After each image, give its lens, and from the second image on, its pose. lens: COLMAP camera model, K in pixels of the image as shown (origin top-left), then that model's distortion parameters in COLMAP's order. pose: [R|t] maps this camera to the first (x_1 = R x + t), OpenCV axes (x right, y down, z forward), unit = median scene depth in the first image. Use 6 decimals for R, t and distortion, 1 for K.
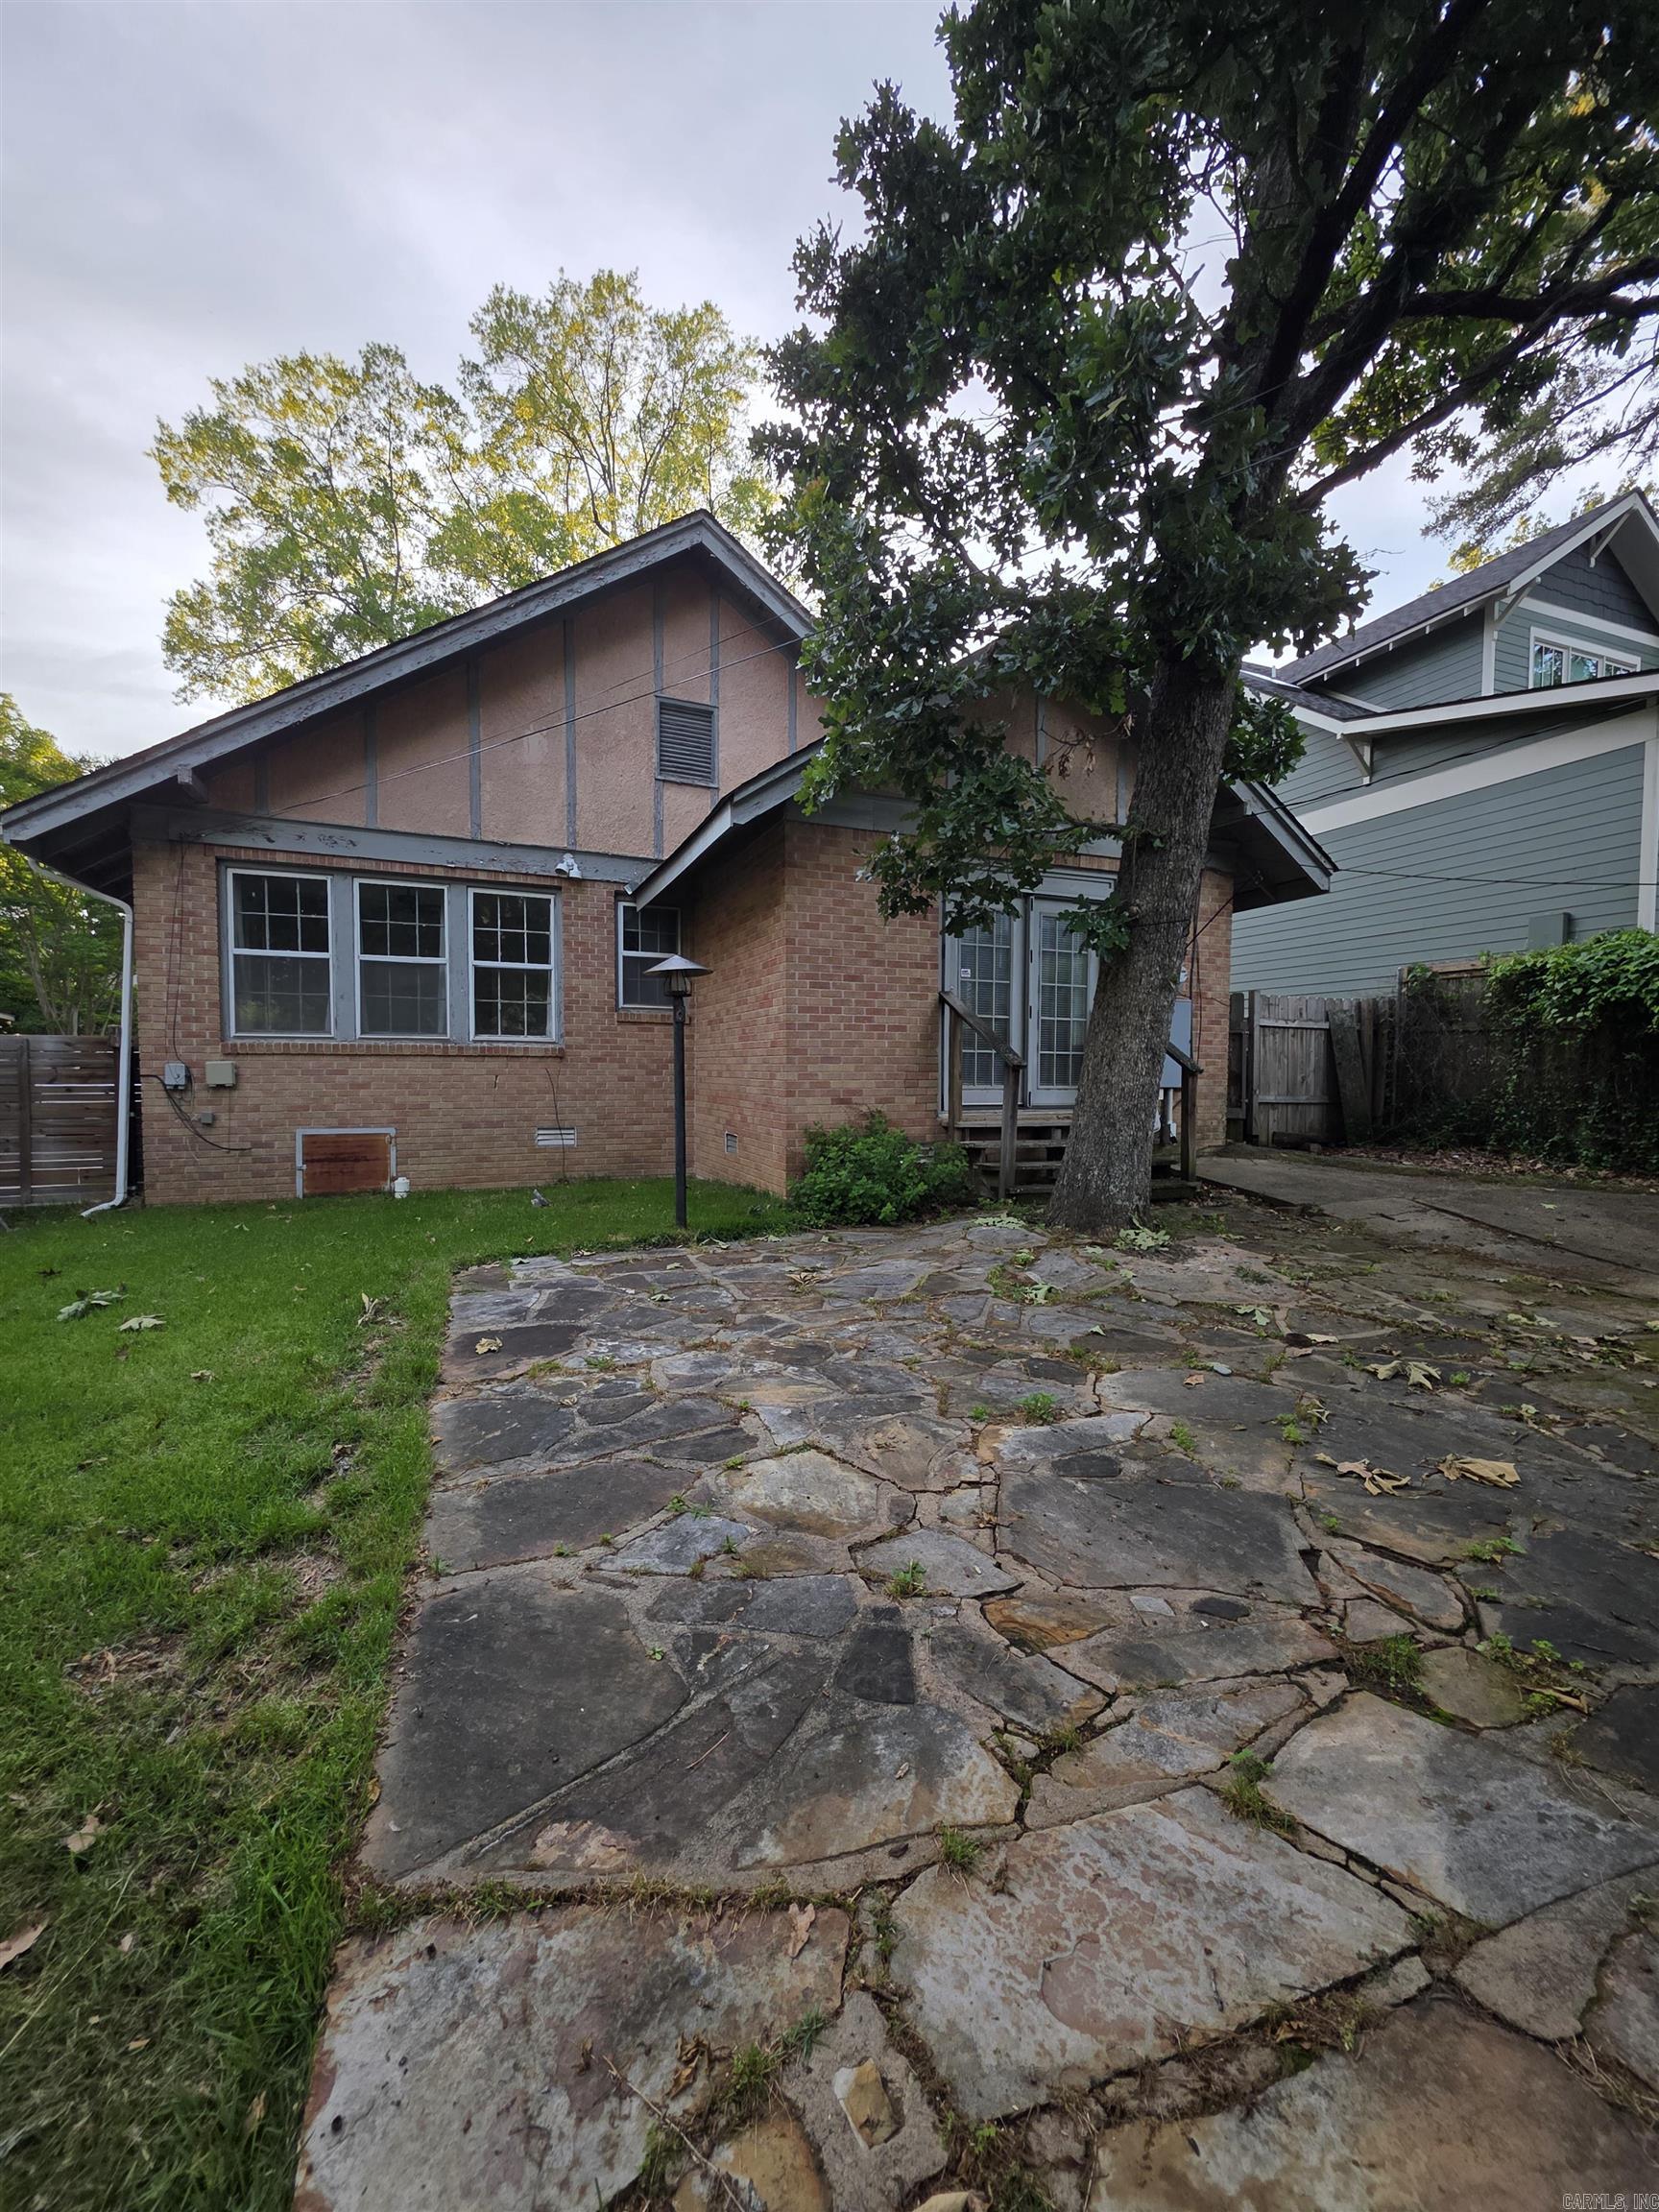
lens RADIAL K [[888.5, 0, 827.4], [0, 888.5, 1104.5], [0, 0, 1]] dist [-0.000428, 0.001059]
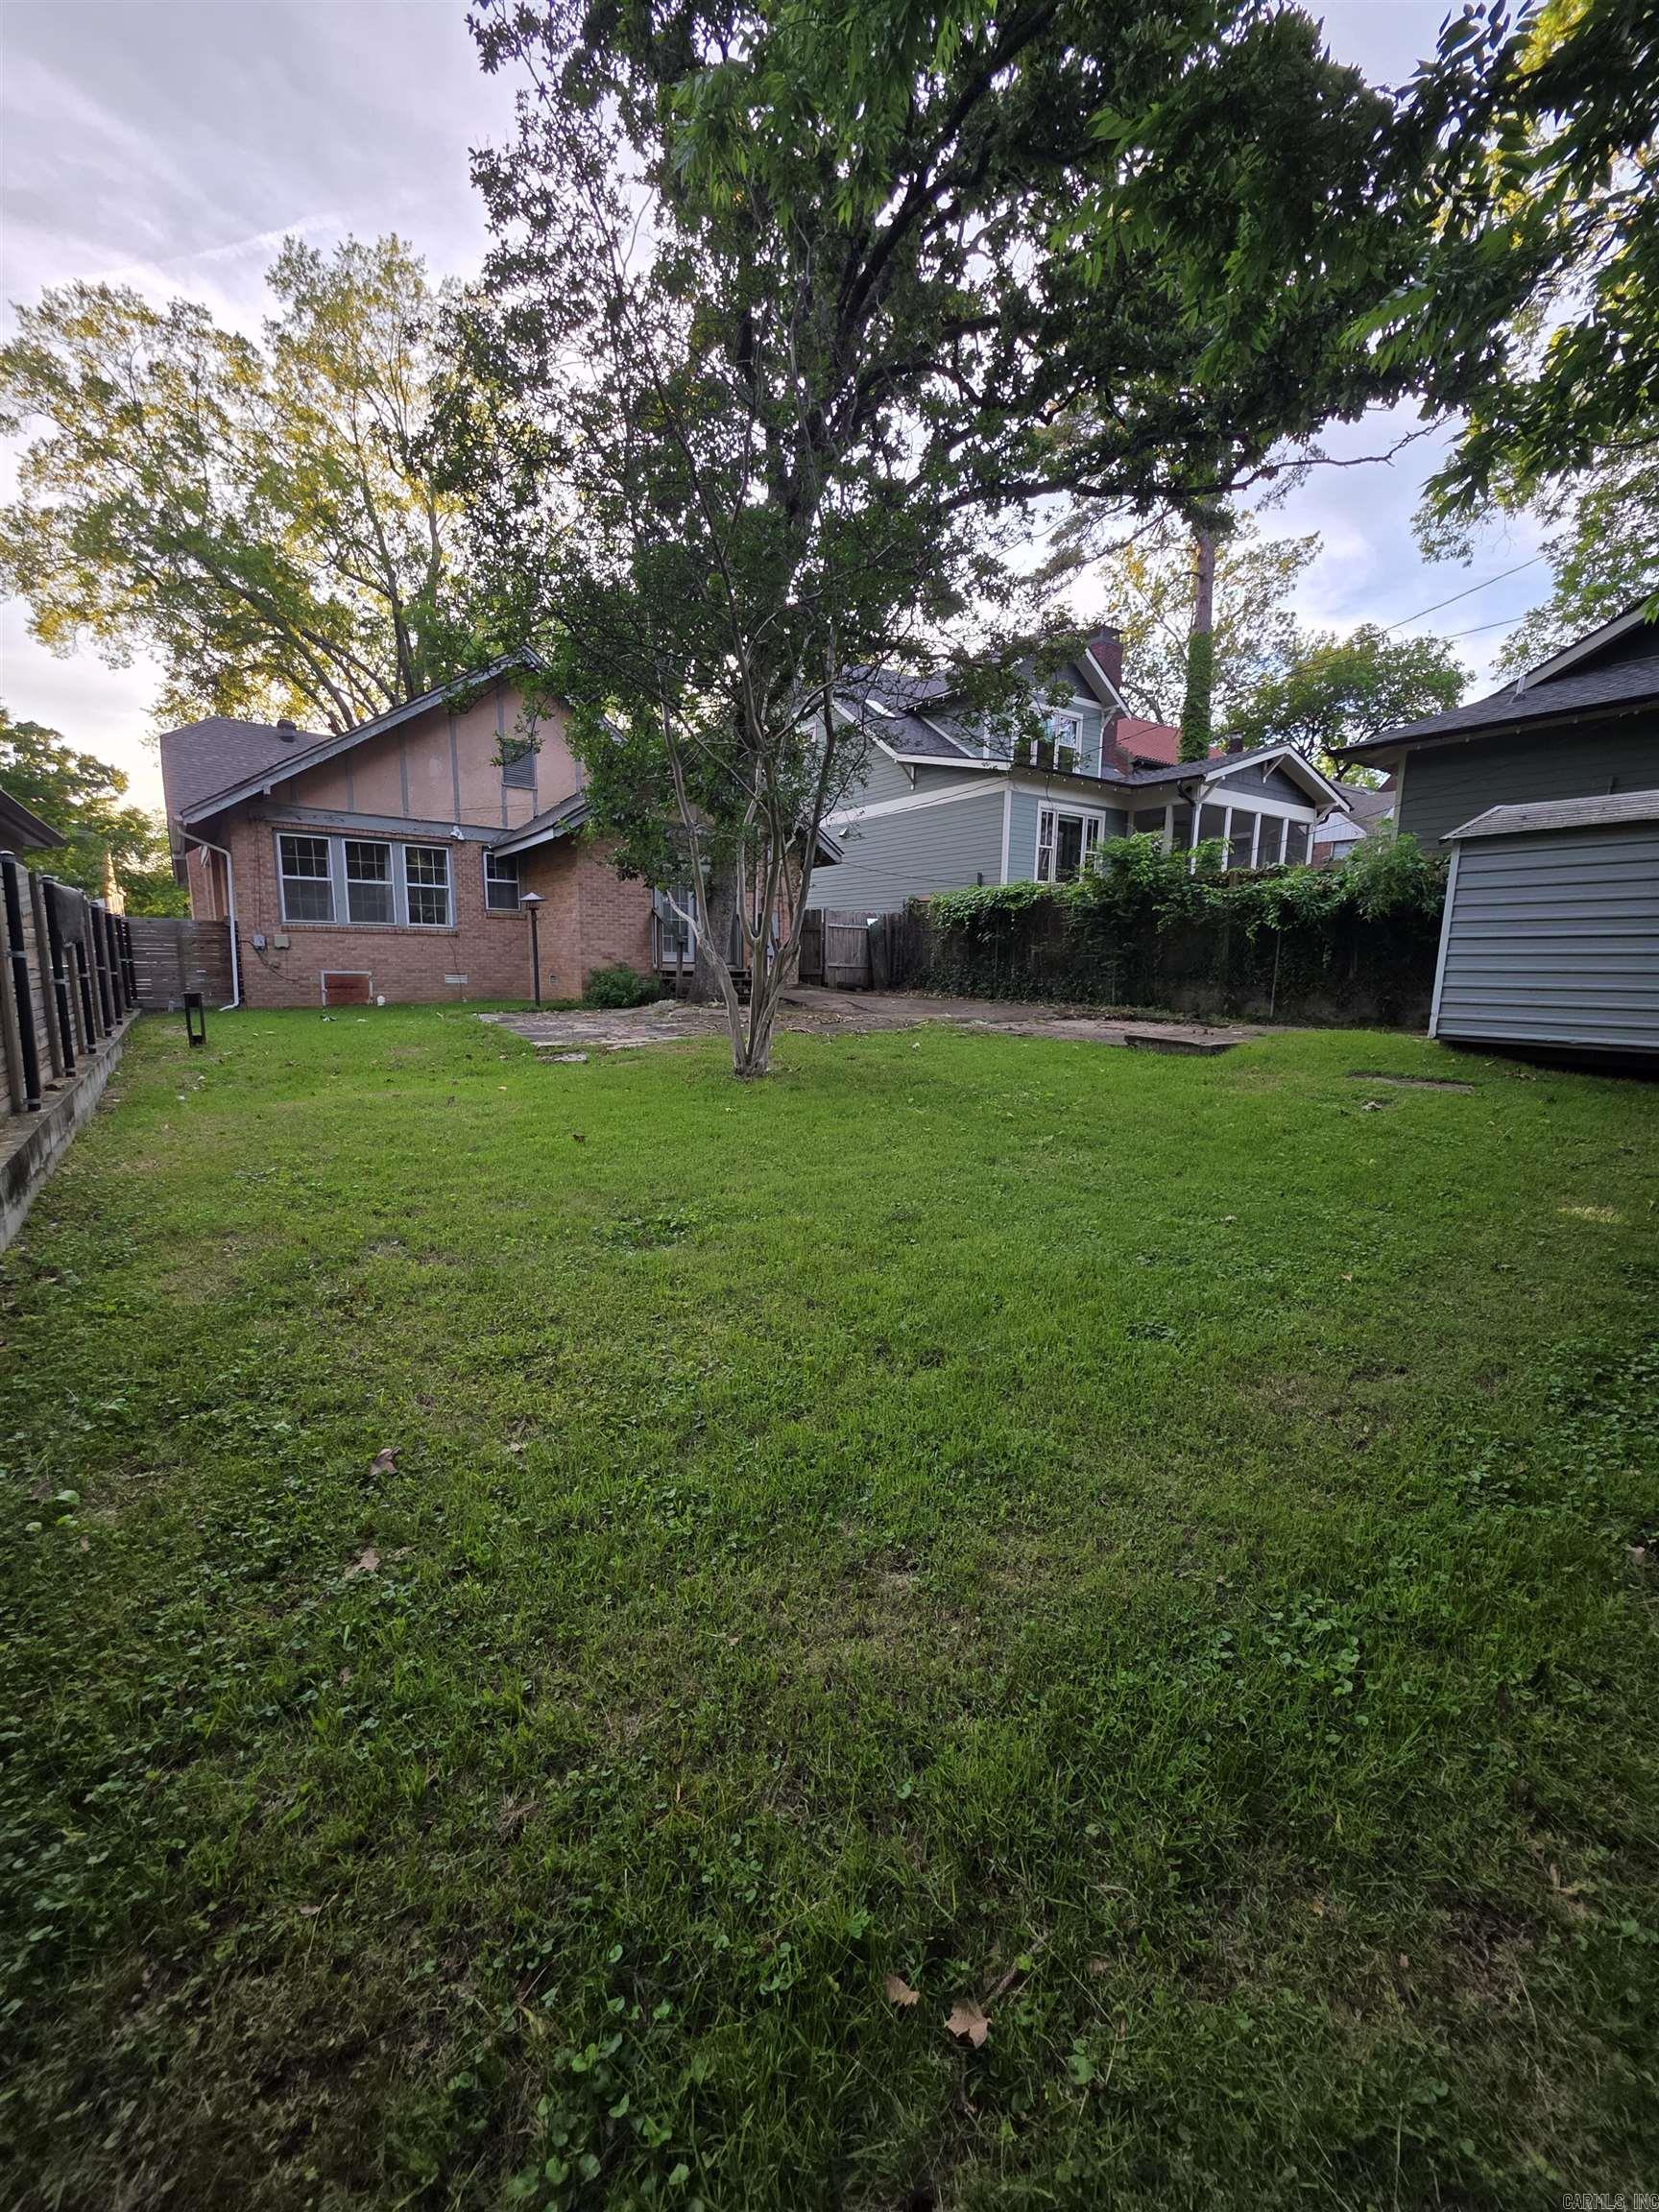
lens RADIAL K [[888.5, 0, 829.8], [0, 888.5, 1110.8], [0, 0, 1]] dist [-0.000428, 0.001059]
pose [[0.974073, -0.025607, 0.224779, 0.041510], [-0.003430, 0.991788, 0.127847, 0.073780], [-0.226207, -0.125303, 0.965986, -1.091396]]
